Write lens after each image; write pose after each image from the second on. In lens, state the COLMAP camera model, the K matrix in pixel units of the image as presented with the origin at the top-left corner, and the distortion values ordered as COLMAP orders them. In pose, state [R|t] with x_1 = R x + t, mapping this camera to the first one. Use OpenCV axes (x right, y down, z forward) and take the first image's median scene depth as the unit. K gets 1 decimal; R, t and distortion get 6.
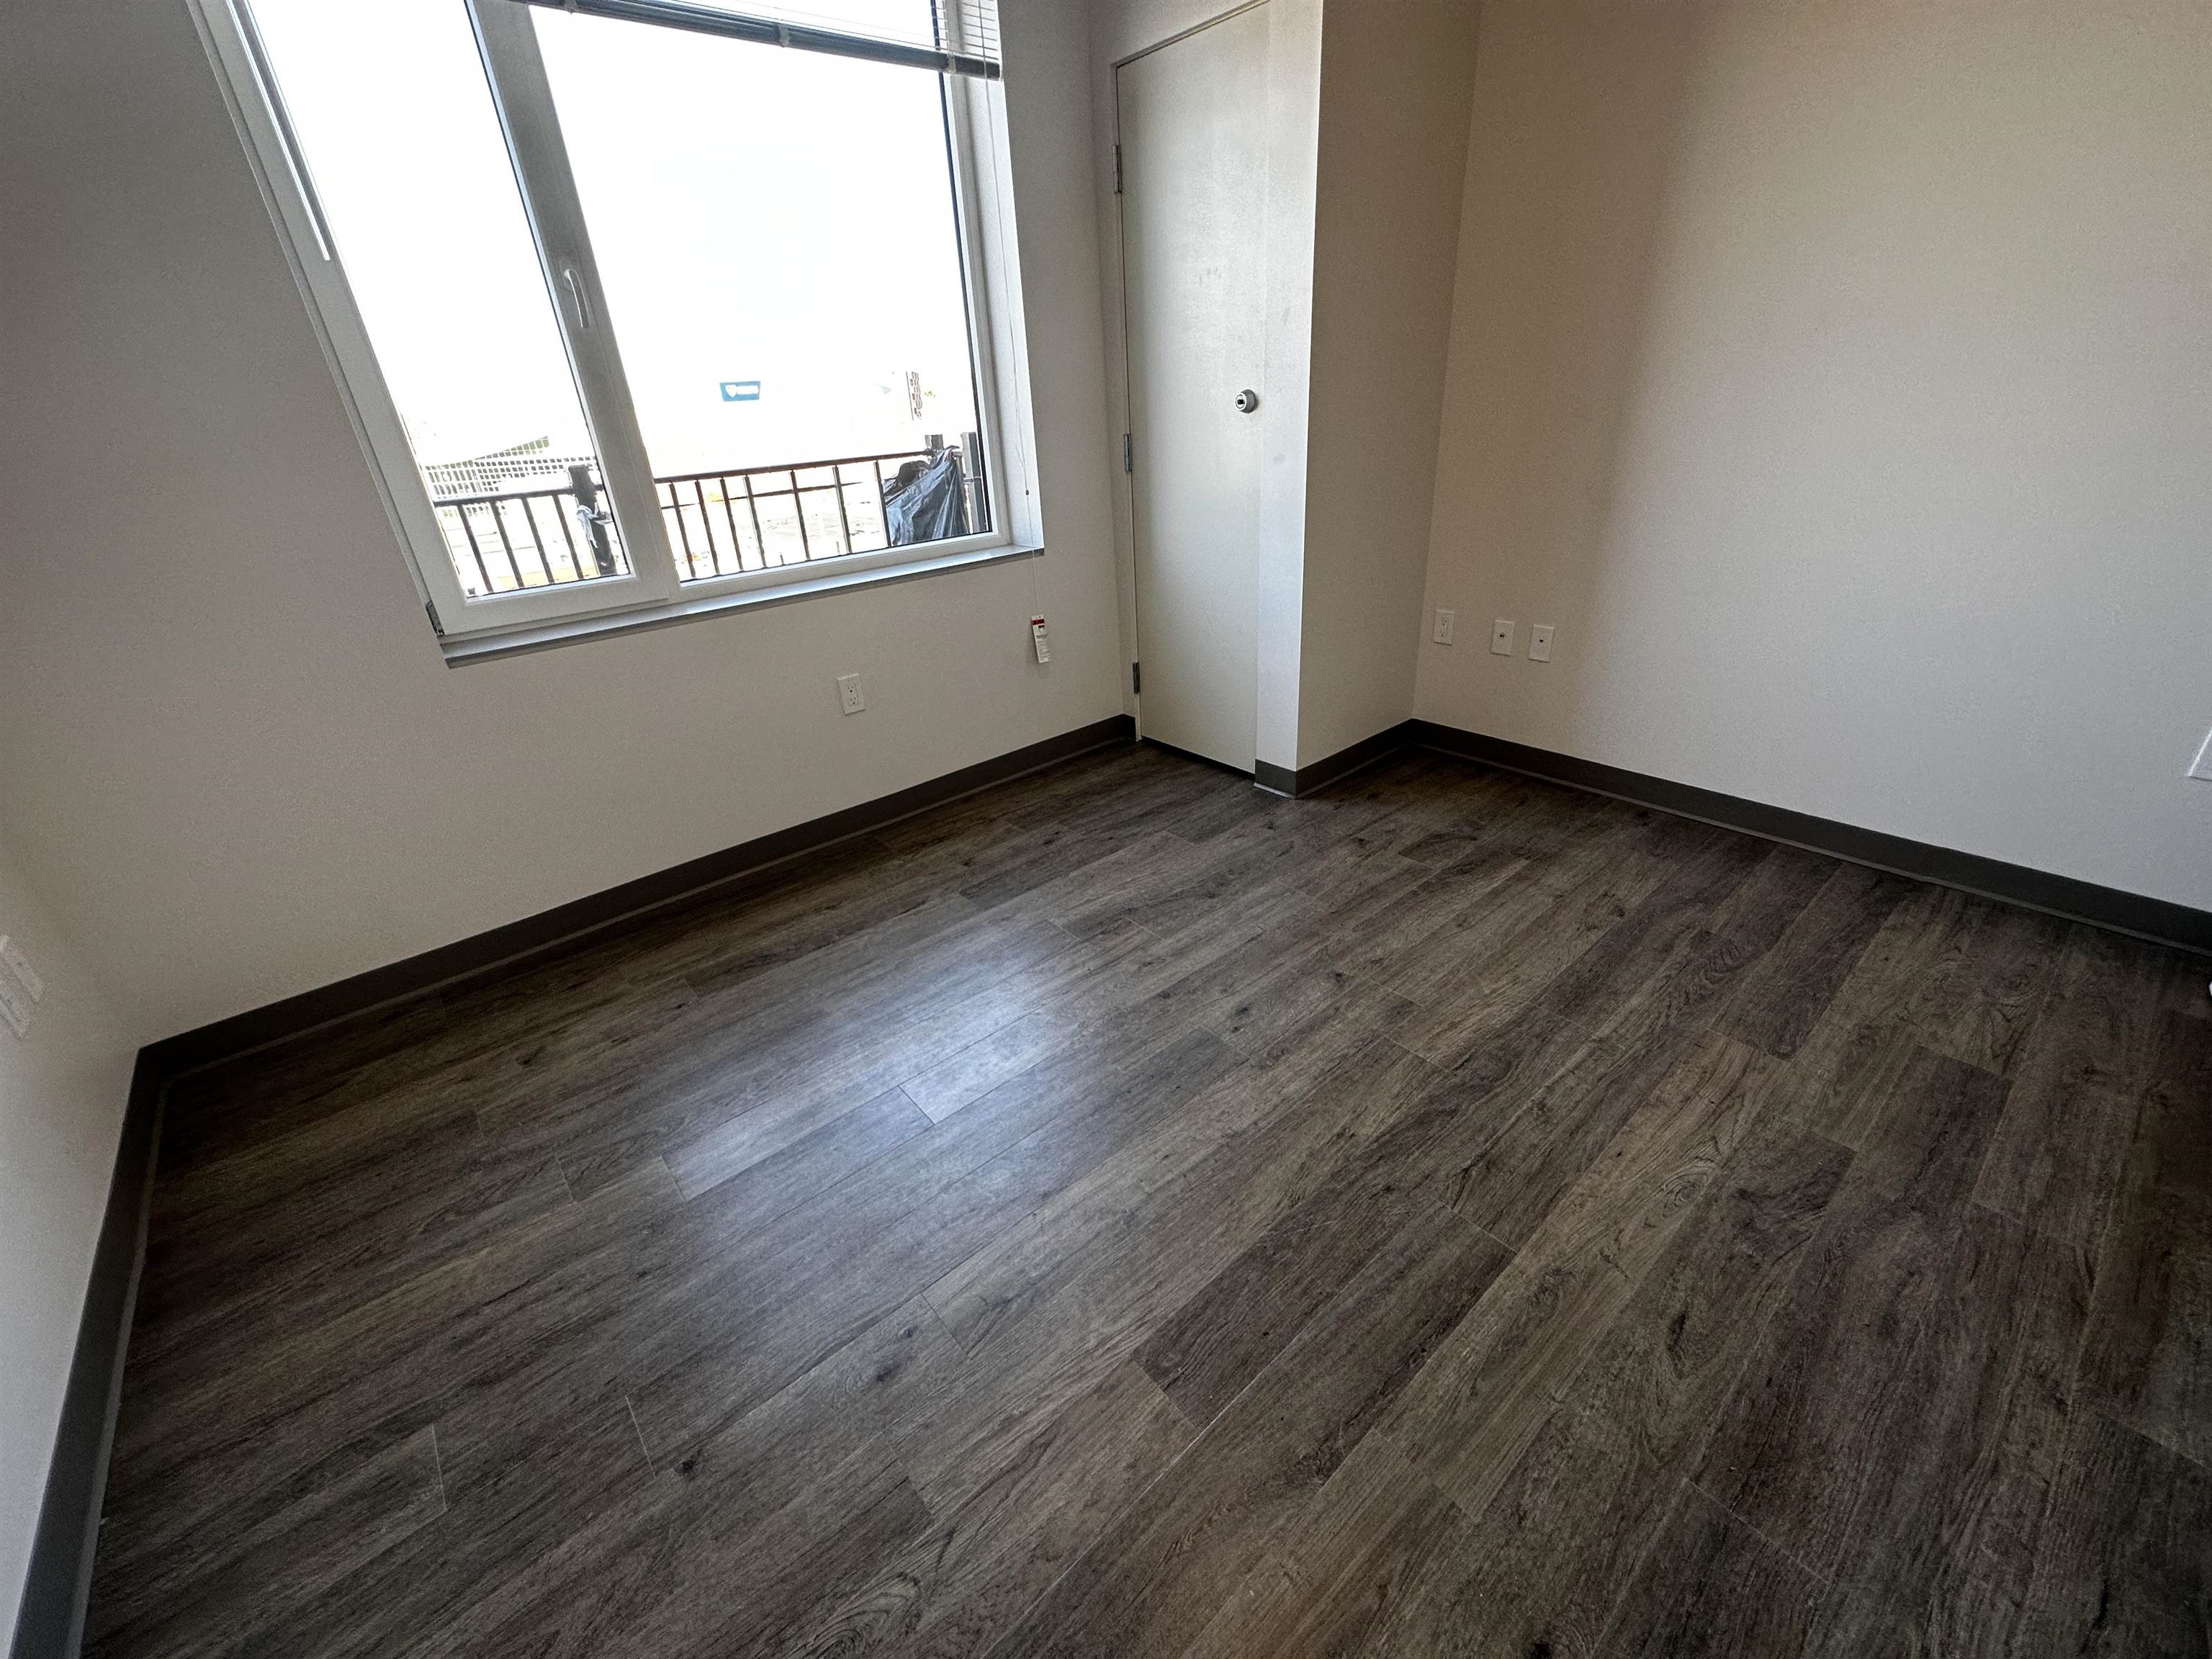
lens RADIAL K [[891.3, 0, 1106.0], [0, 891.3, 829.5], [0, 0, 1]] dist [-0.002594, 0.000483]
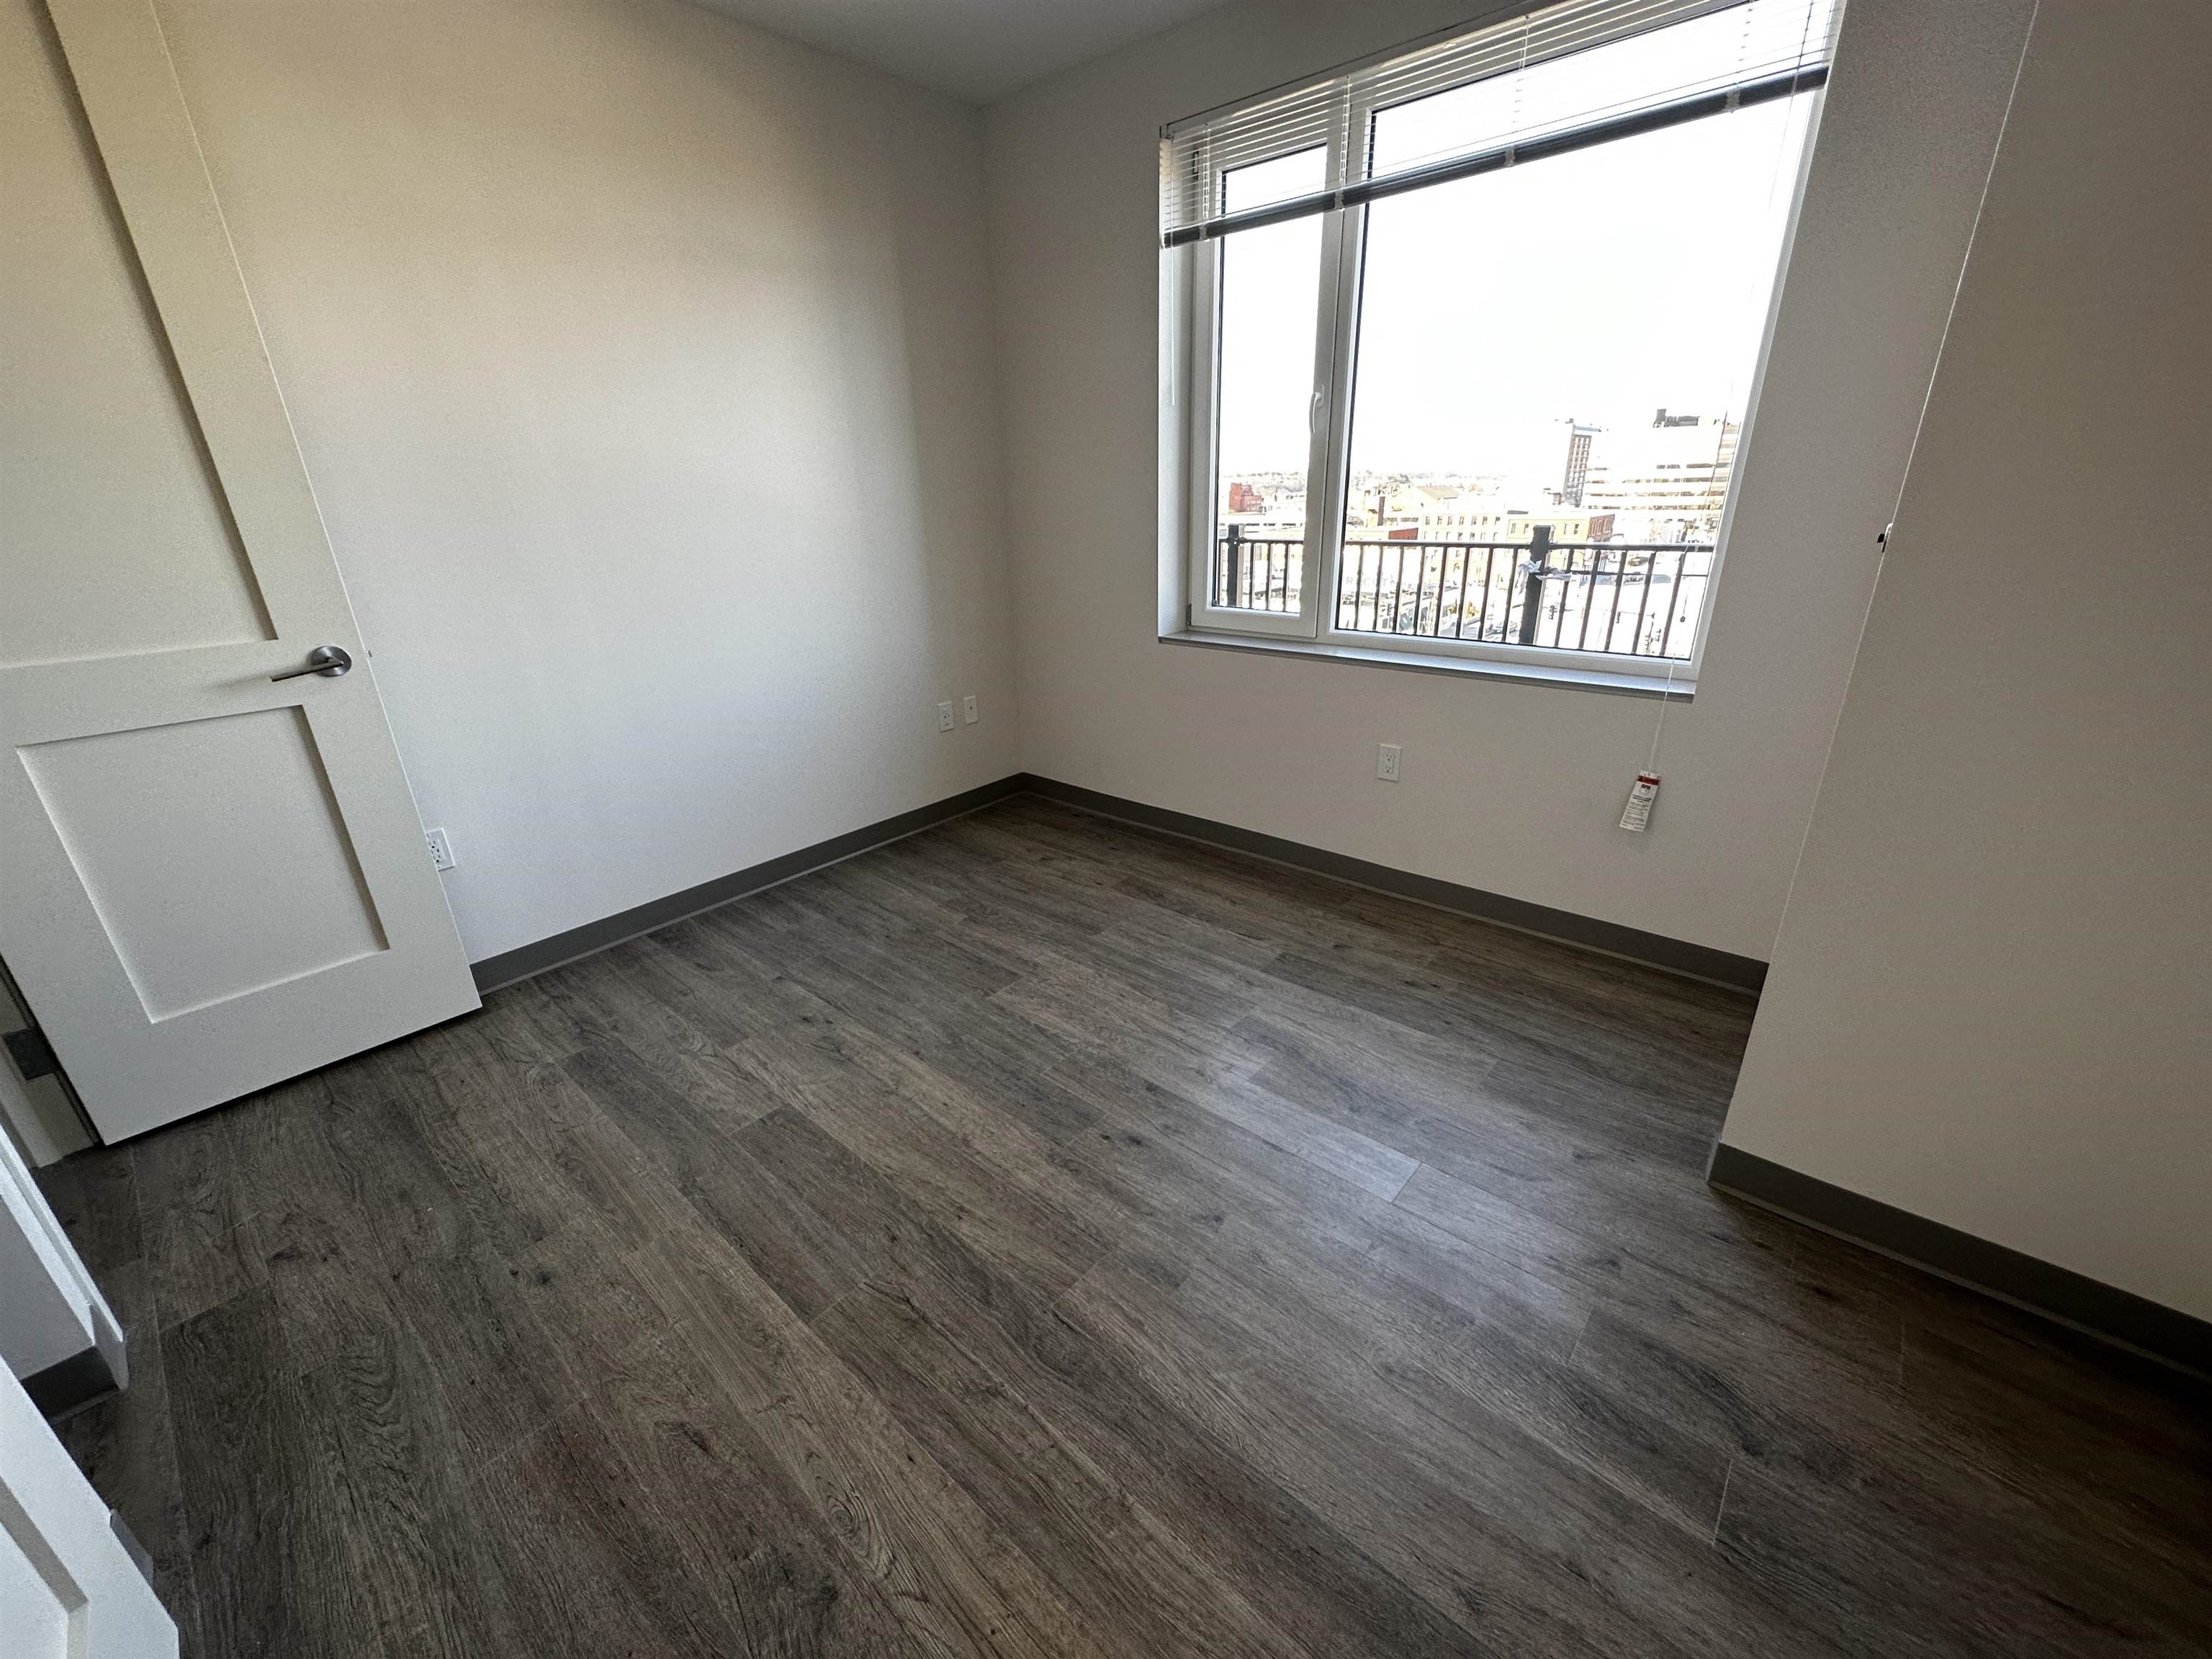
lens RADIAL K [[885.0, 0, 1103.7], [0, 885.0, 828.8], [0, 0, 1]] dist [-0.001919, 0.000468]
pose [[0.143120, 0.405708, -0.902728, 0.935937], [-0.421685, 0.850181, 0.315237, -0.398020], [0.895376, 0.335550, 0.292759, 0.609294]]
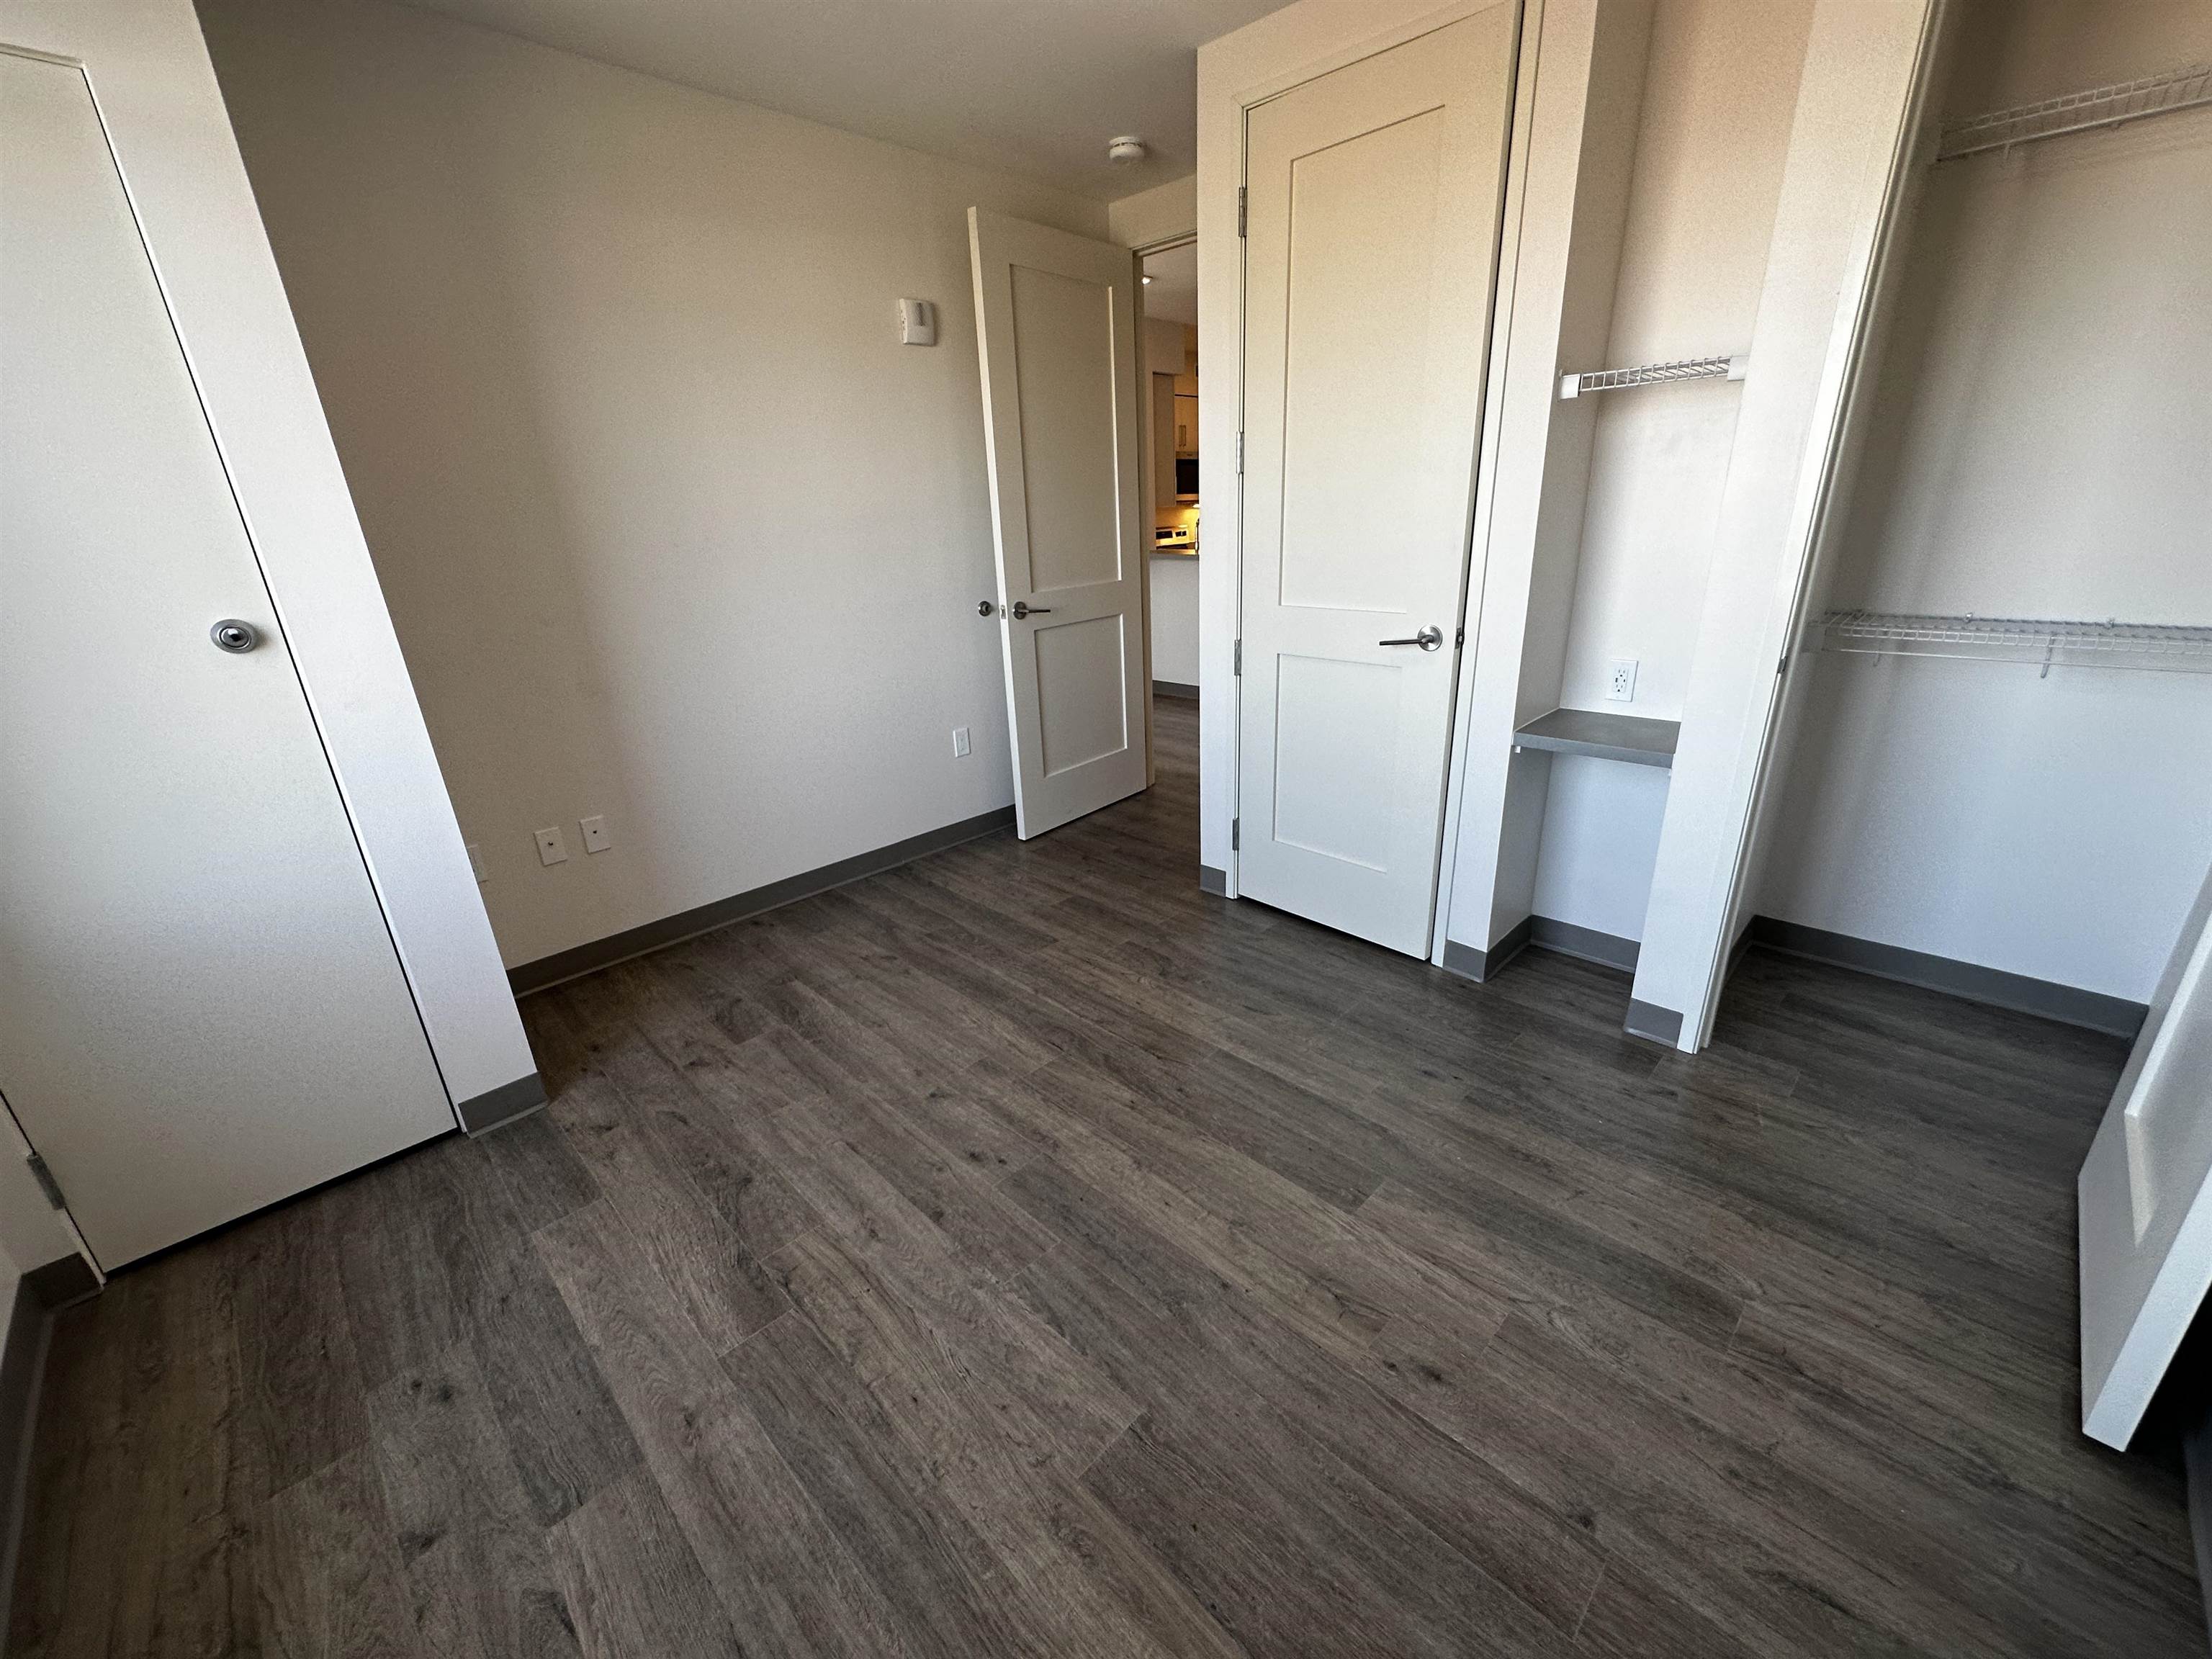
lens RADIAL K [[884.8, 0, 1107.3], [0, 884.8, 831.3], [0, 0, 1]] dist [-0.003197, 0.000962]
pose [[-0.080504, -0.291472, 0.953186, -0.757244], [0.479616, 0.826978, 0.293387, -0.347996], [-0.873778, 0.480782, 0.073220, 0.654657]]
